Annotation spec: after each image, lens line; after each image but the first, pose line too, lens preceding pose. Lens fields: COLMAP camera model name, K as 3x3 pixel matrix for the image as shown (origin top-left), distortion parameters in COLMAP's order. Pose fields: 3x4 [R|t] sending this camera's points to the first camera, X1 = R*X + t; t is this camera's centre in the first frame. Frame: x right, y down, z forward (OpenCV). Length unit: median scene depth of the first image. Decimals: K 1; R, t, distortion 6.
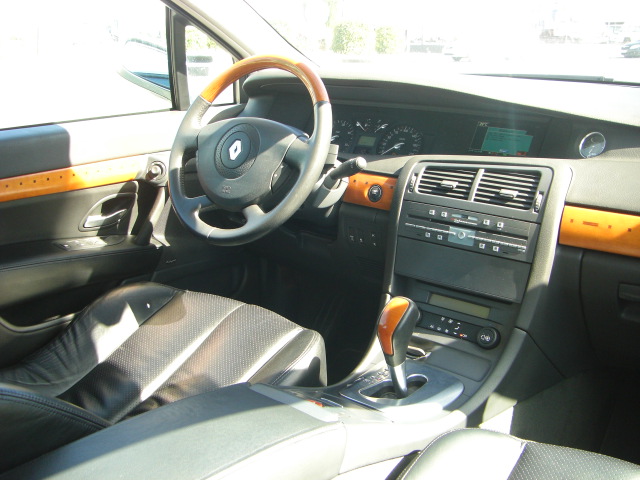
lens RADIAL K [[703.8, 0, 320.0], [0, 703.8, 240.0], [0, 0, 1]] dist [-0.160698, 0.038833]
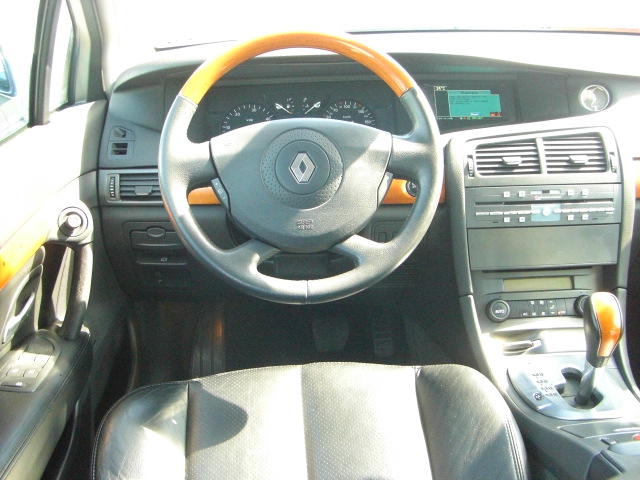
lens RADIAL K [[703.8, 0, 320.0], [0, 703.8, 240.0], [0, 0, 1]] dist [-0.160698, 0.038833]
pose [[0.746559, -0.255380, 0.614354, -0.595266], [0.208782, 0.966679, 0.148127, -0.168368], [-0.631712, 0.017681, 0.775002, 0.461596]]
